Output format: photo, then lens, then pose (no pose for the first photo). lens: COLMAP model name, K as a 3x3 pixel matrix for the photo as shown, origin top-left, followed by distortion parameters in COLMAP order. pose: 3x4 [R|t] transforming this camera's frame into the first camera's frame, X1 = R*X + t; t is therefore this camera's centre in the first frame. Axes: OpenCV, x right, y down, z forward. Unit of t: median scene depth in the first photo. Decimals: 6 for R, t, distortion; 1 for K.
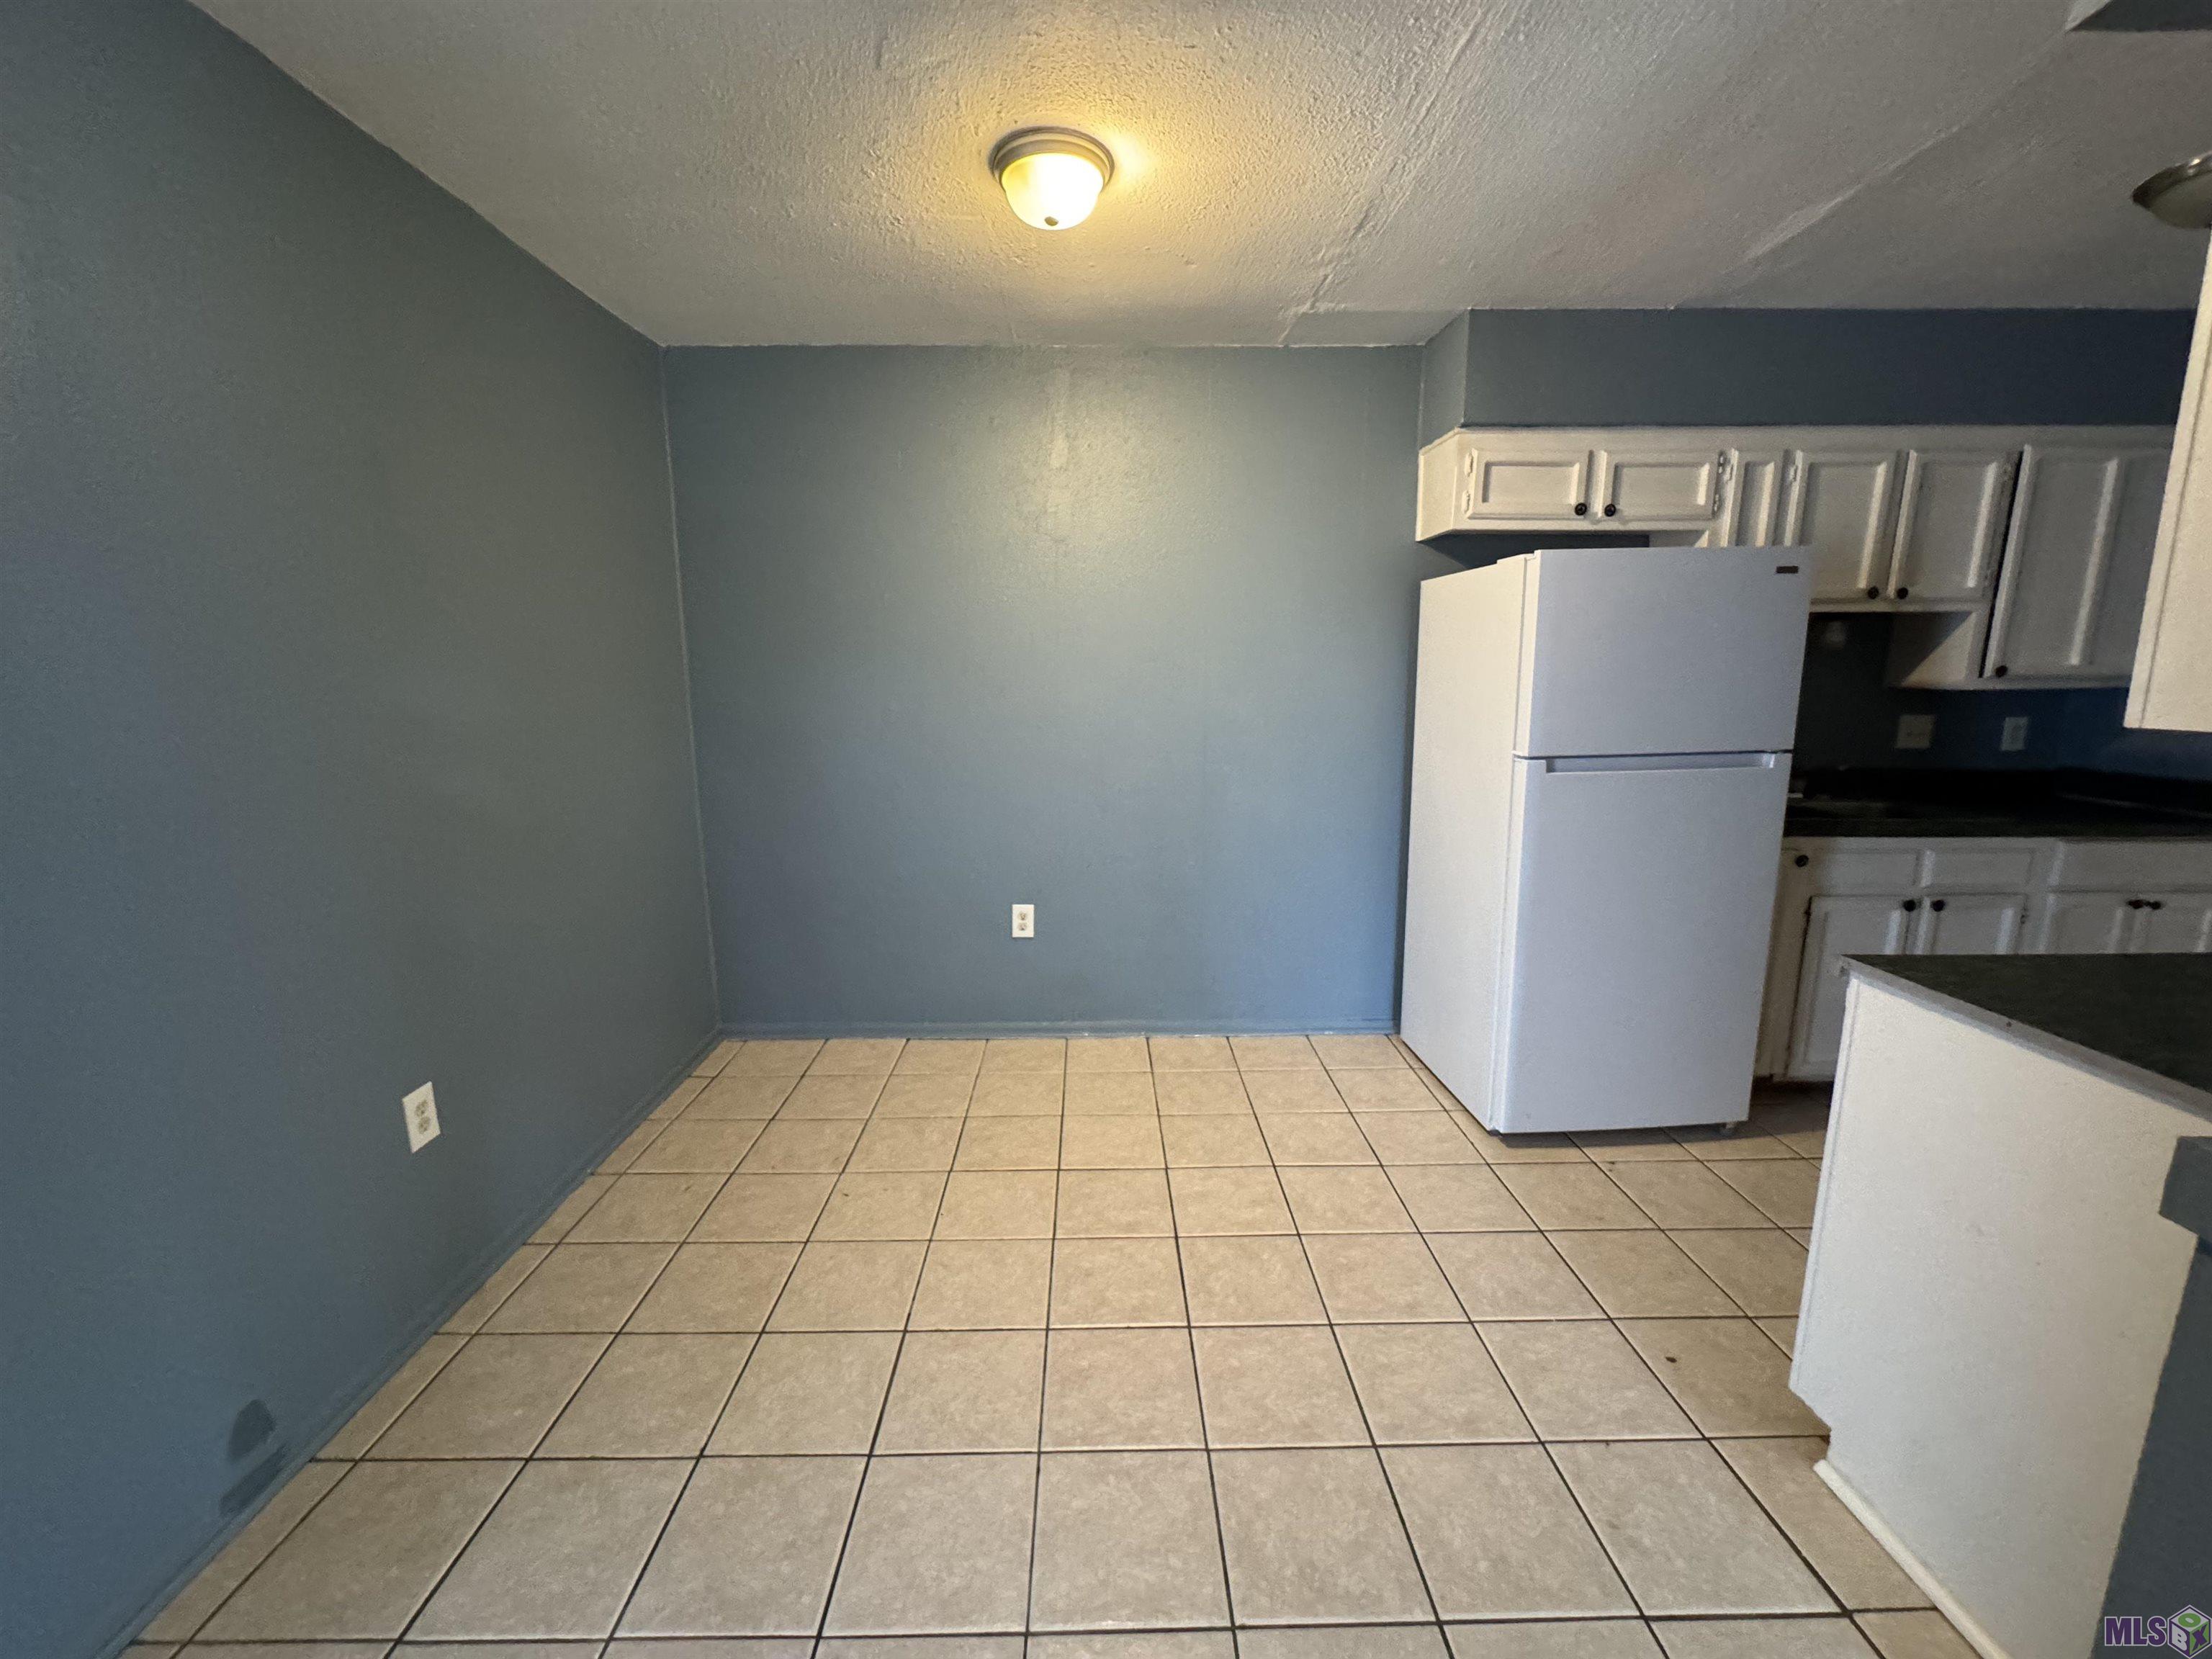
lens RADIAL K [[883.6, 0, 1112.0], [0, 883.6, 827.4], [0, 0, 1]] dist [-0.001644, 0.000370]
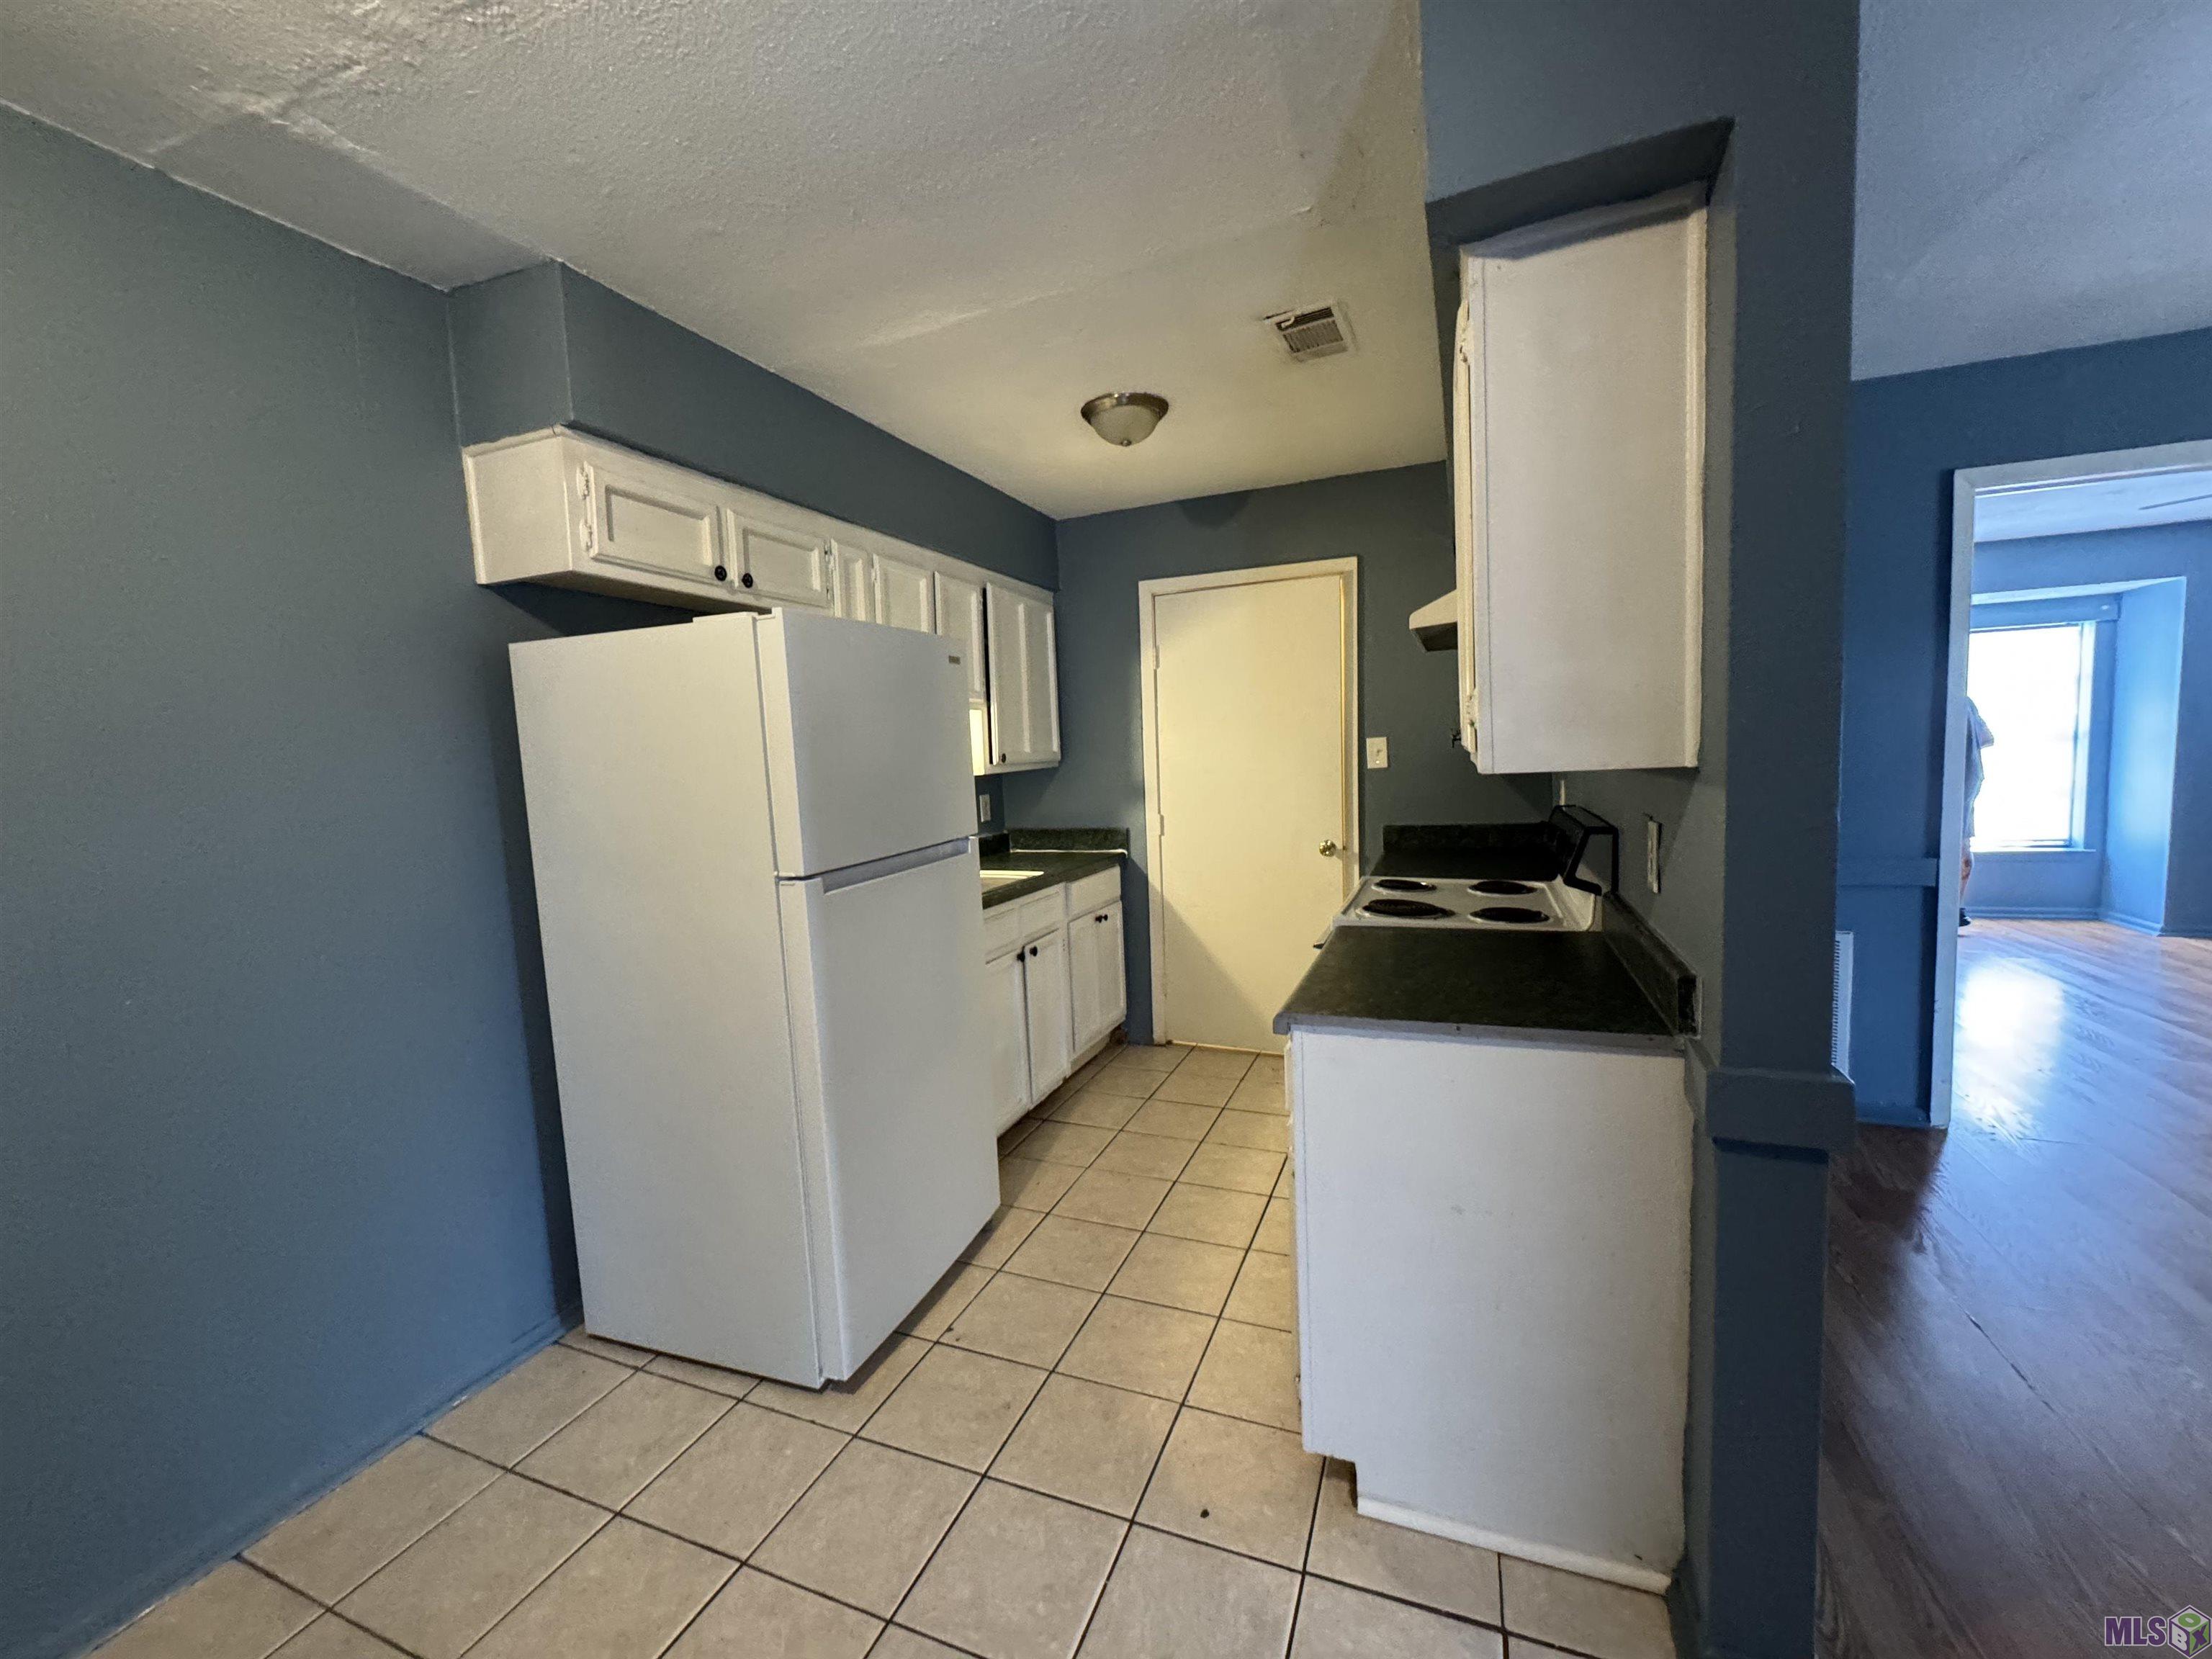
lens RADIAL K [[883.6, 0, 1104.1], [0, 883.6, 829.3], [0, 0, 1]] dist [-0.001644, 0.000370]
pose [[0.396109, -0.093079, 0.913474, -0.097791], [0.204574, 0.978789, 0.011025, -0.064446], [-0.895124, 0.182506, 0.406749, 0.391810]]
